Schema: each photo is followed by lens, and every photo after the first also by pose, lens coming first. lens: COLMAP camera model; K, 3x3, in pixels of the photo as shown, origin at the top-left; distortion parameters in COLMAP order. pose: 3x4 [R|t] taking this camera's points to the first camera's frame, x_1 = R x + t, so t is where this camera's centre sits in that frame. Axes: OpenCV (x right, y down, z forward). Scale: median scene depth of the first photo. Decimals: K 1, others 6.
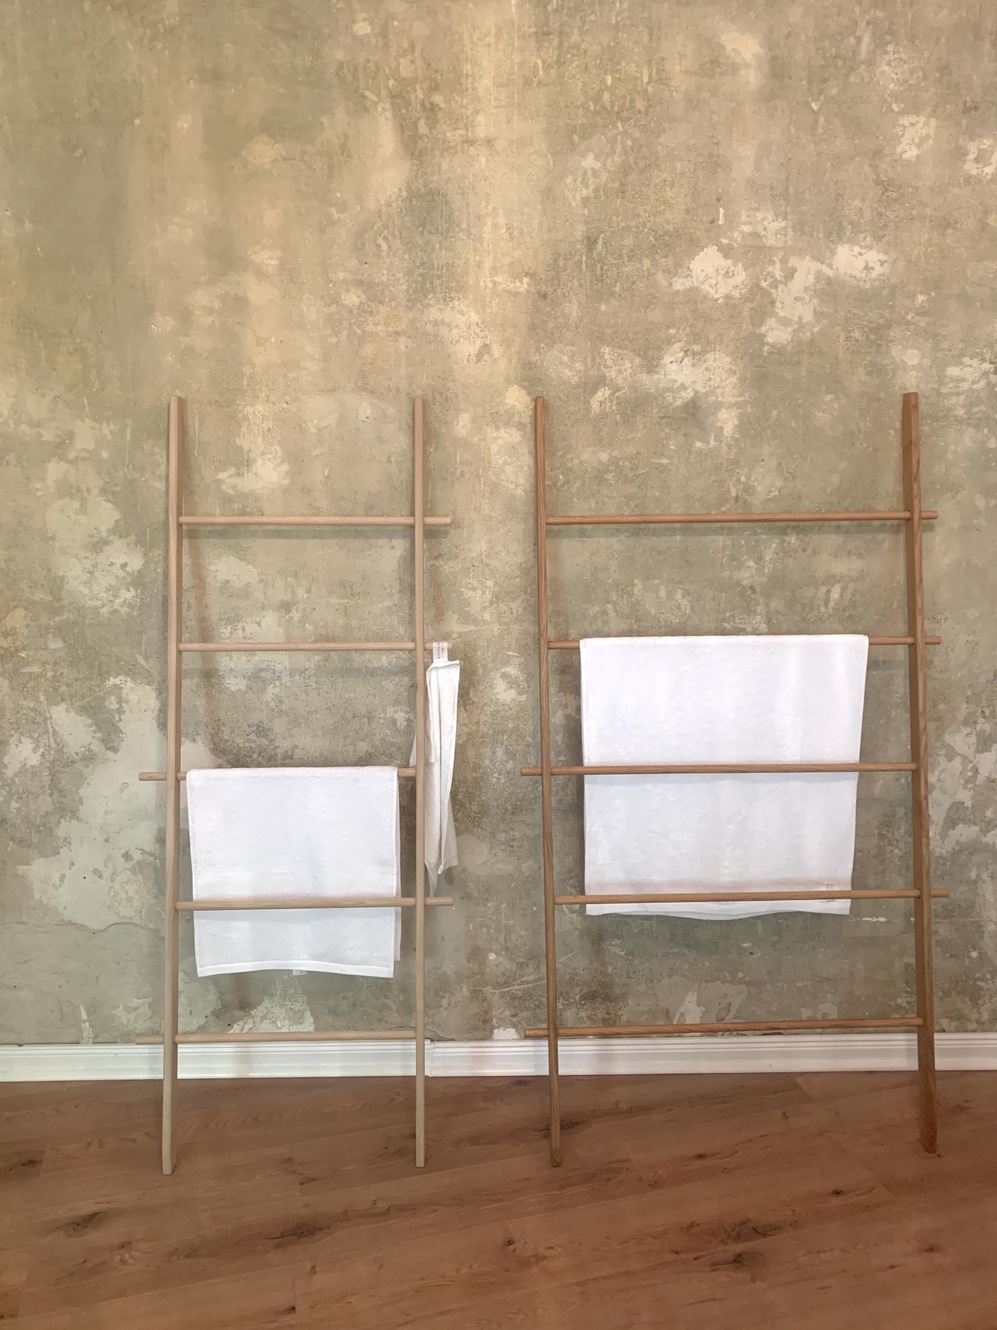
lens RADIAL K [[1022.8, 0, 498.0], [0, 1022.8, 658.0], [0, 0, 1]] dist [0.015984, -0.010562]
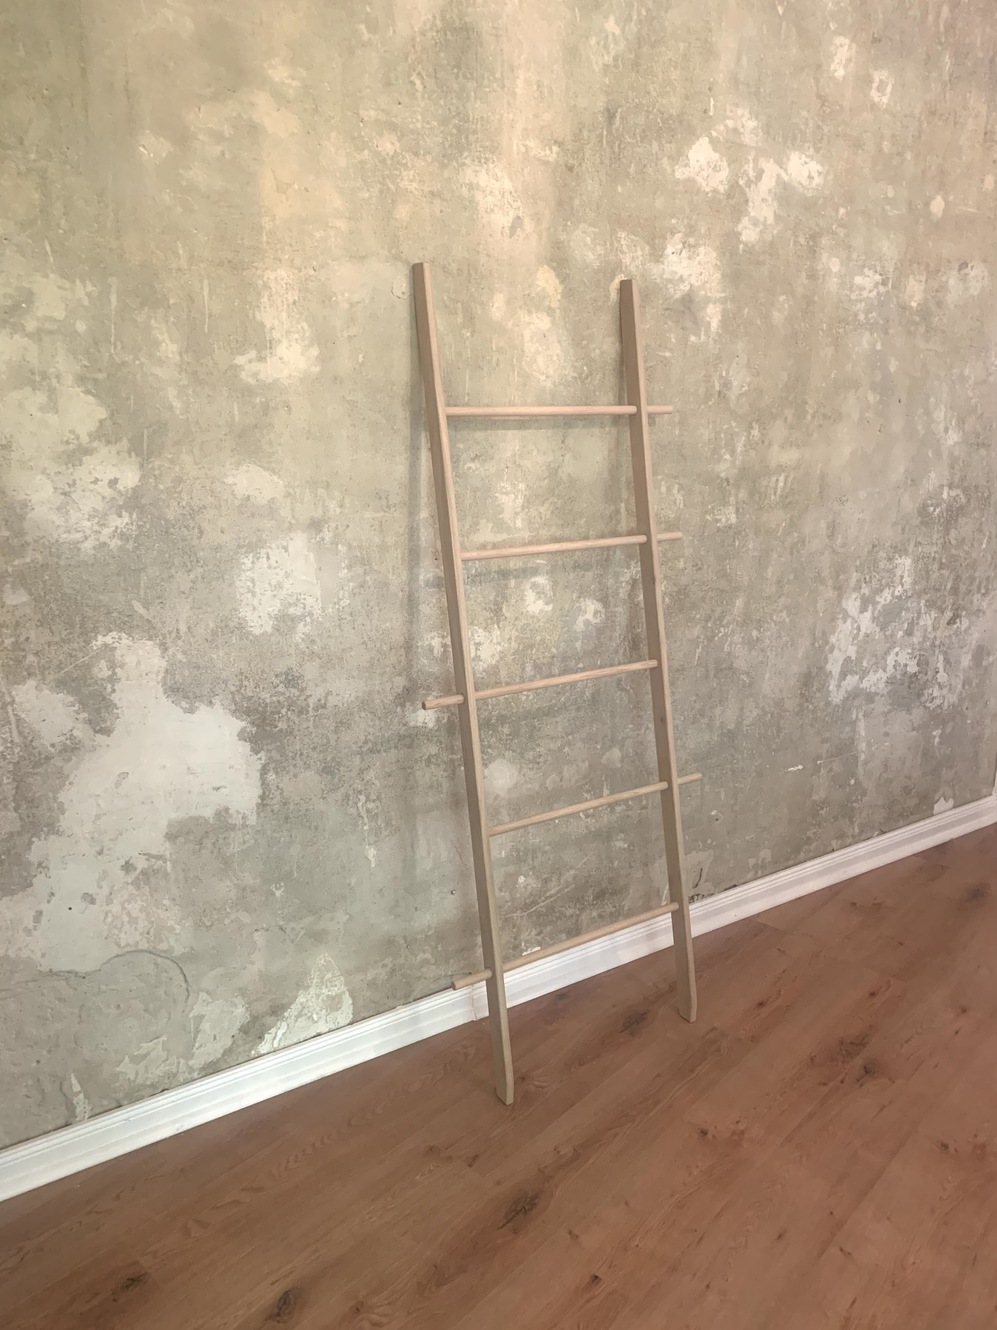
lens RADIAL K [[1022.8, 0, 504.6], [0, 1022.8, 655.9], [0, 0, 1]] dist [0.015984, -0.010562]
pose [[0.845452, -0.128590, 0.518338, -0.534004], [0.087760, 0.990837, 0.102665, -0.017584], [-0.526791, -0.041309, 0.848991, 0.223538]]
